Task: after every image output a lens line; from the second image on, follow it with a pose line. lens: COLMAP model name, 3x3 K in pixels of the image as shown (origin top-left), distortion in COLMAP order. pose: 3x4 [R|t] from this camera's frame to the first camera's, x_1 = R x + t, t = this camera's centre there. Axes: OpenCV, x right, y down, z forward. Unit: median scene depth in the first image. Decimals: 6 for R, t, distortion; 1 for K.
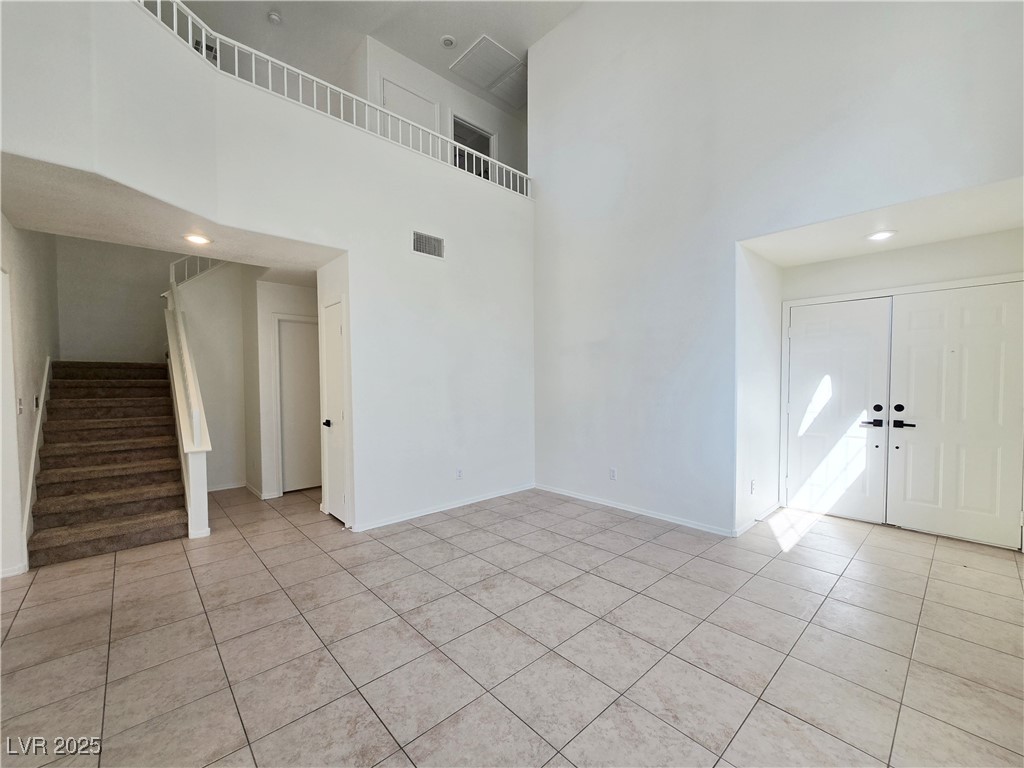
lens RADIAL K [[419.2, 0, 524.5], [0, 419.2, 392.1], [0, 0, 1]] dist [-0.001721, -0.000048]
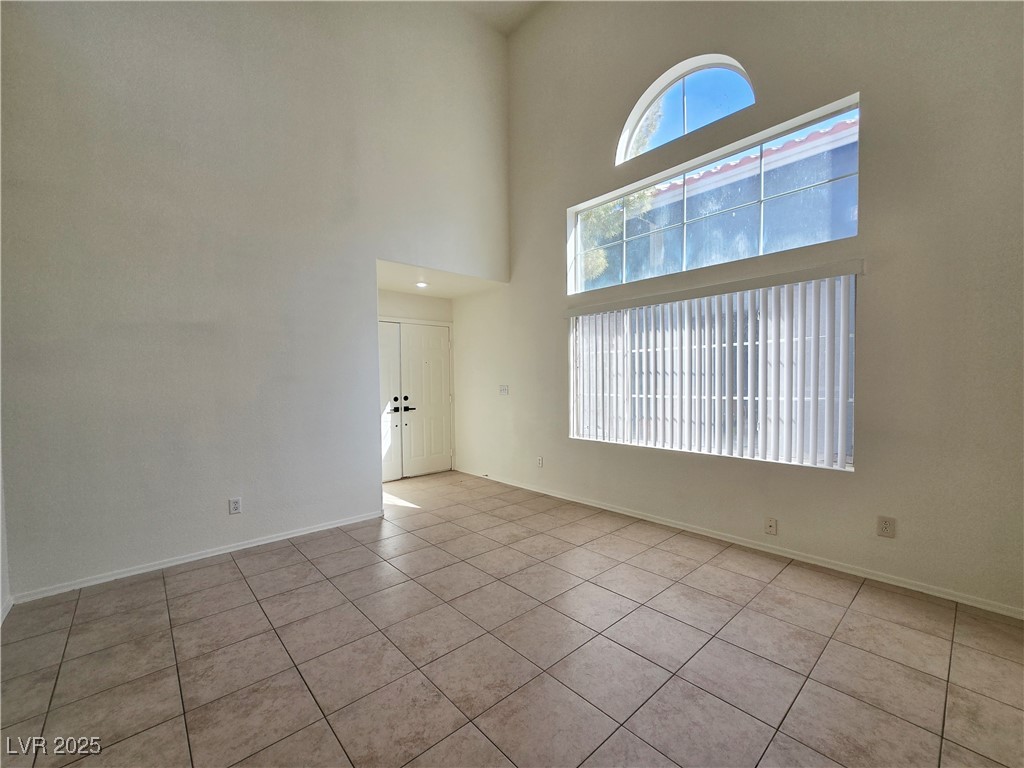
lens RADIAL K [[418.7, 0, 517.0], [0, 418.7, 393.2], [0, 0, 1]] dist [-0.001101, -0.000132]
pose [[0.025687, -0.026651, 0.999315, -0.684286], [0.041663, 0.998805, 0.025566, -0.002395], [-0.998801, 0.040977, 0.026767, 0.638474]]
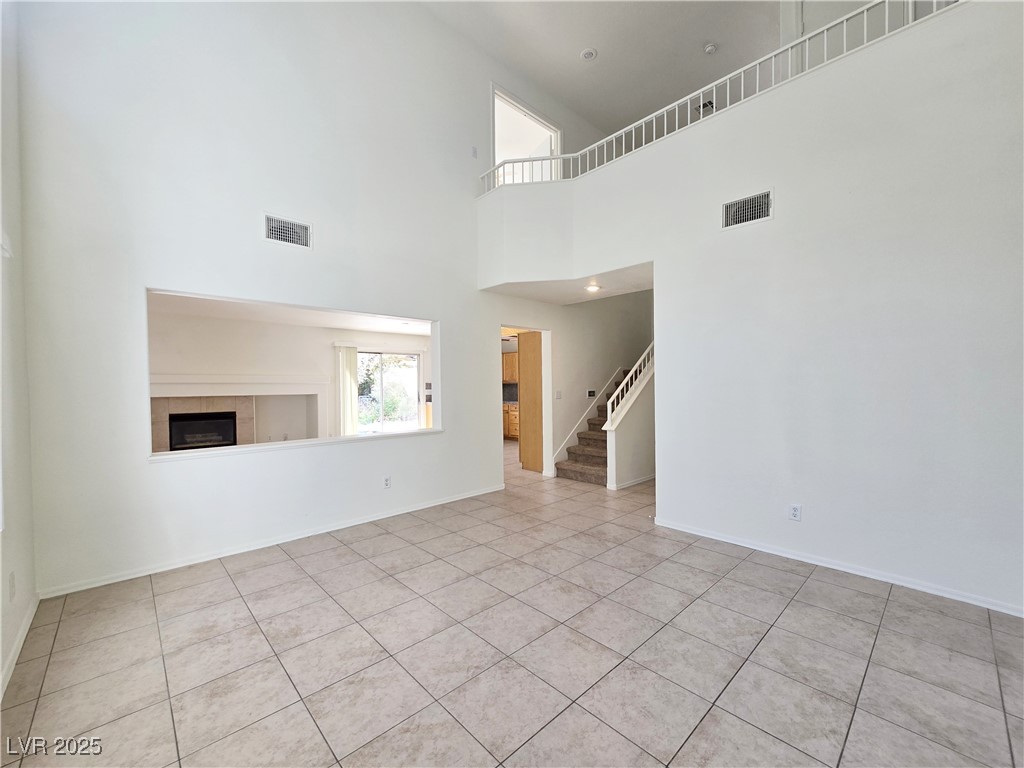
lens RADIAL K [[424.8, 0, 514.4], [0, 424.8, 393.1], [0, 0, 1]] dist [-0.000102, -0.000123]
pose [[-0.007159, 0.023981, -0.999687, 0.742037], [-0.019154, 0.999526, 0.024114, -0.016751], [0.999791, 0.019321, -0.006696, 0.717831]]
